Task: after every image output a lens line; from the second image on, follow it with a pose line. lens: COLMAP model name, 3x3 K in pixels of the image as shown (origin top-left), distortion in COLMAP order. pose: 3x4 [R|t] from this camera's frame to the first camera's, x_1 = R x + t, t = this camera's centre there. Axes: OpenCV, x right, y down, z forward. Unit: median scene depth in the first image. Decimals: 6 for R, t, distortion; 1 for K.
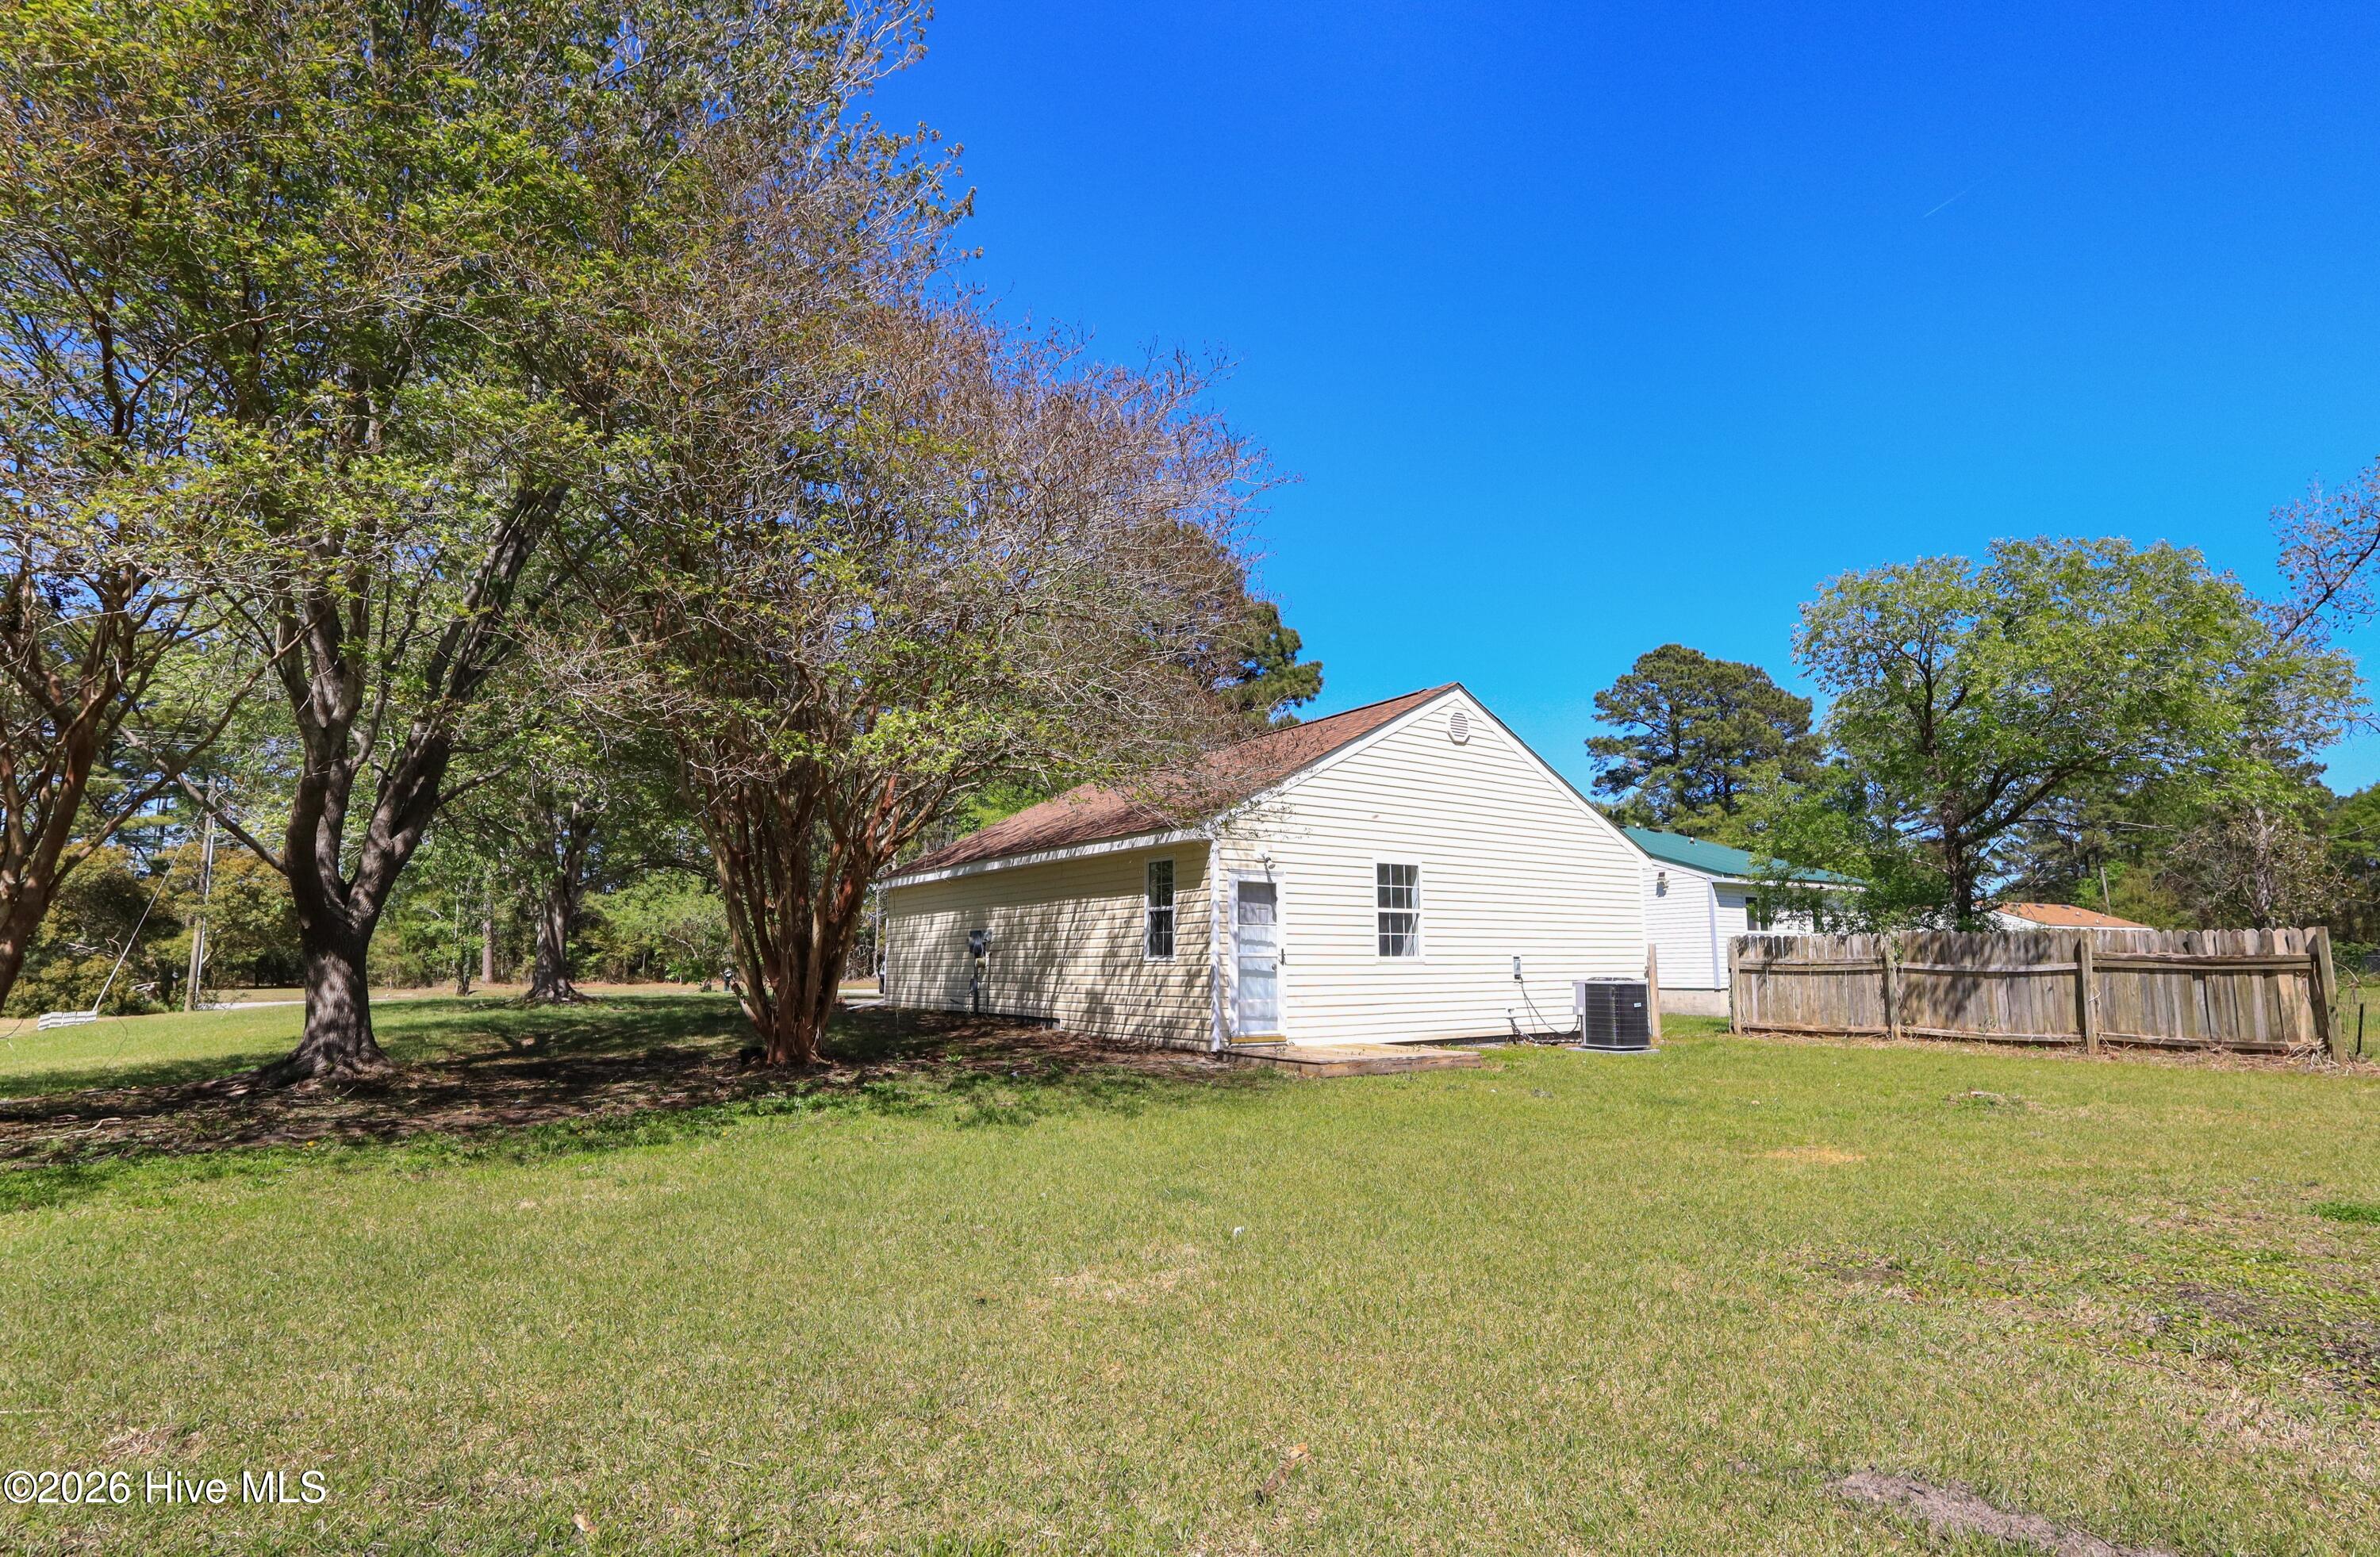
lens RADIAL K [[1111.3, 0, 1190.0], [0, 1111.3, 778.5], [0, 0, 1]] dist [-0.007680, -0.000117]
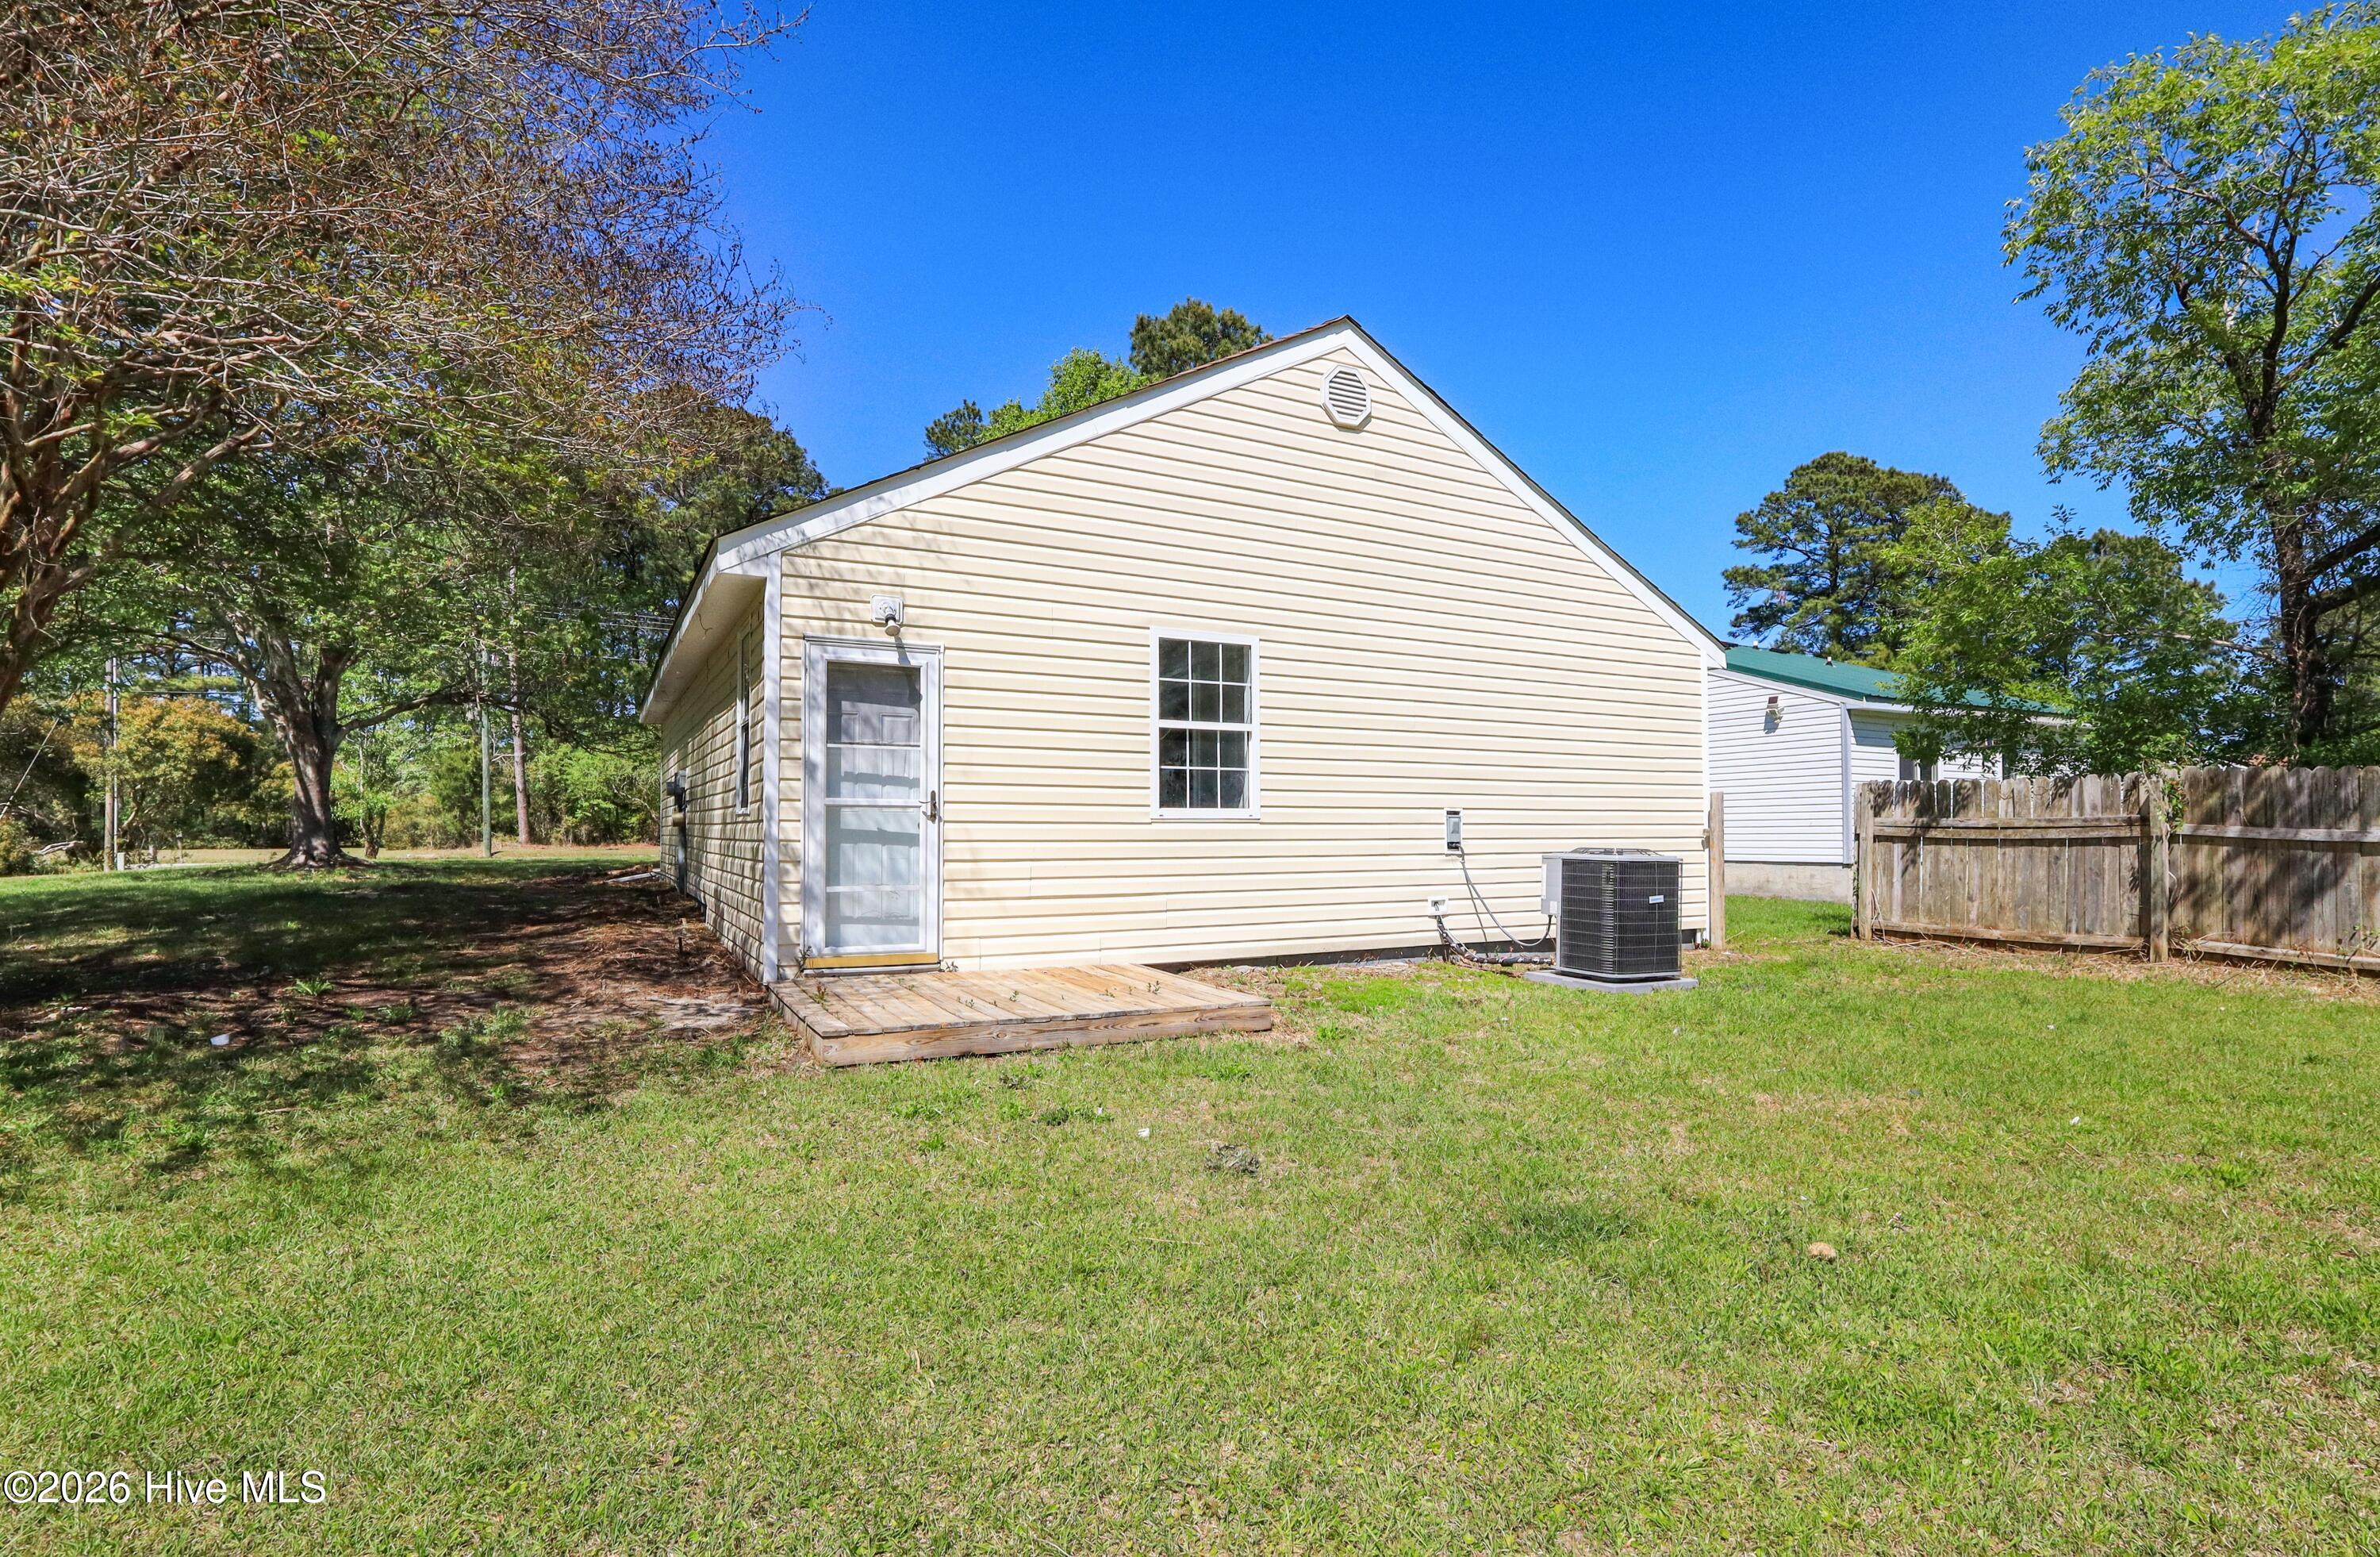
lens RADIAL K [[1111.6, 0, 1190.0], [0, 1111.6, 778.5], [0, 0, 1]] dist [-0.007680, -0.000117]
pose [[0.993132, -0.000848, -0.116998, 0.203003], [0.014978, 0.992667, 0.119946, 0.065497], [0.116038, -0.120874, 0.985862, 0.377491]]
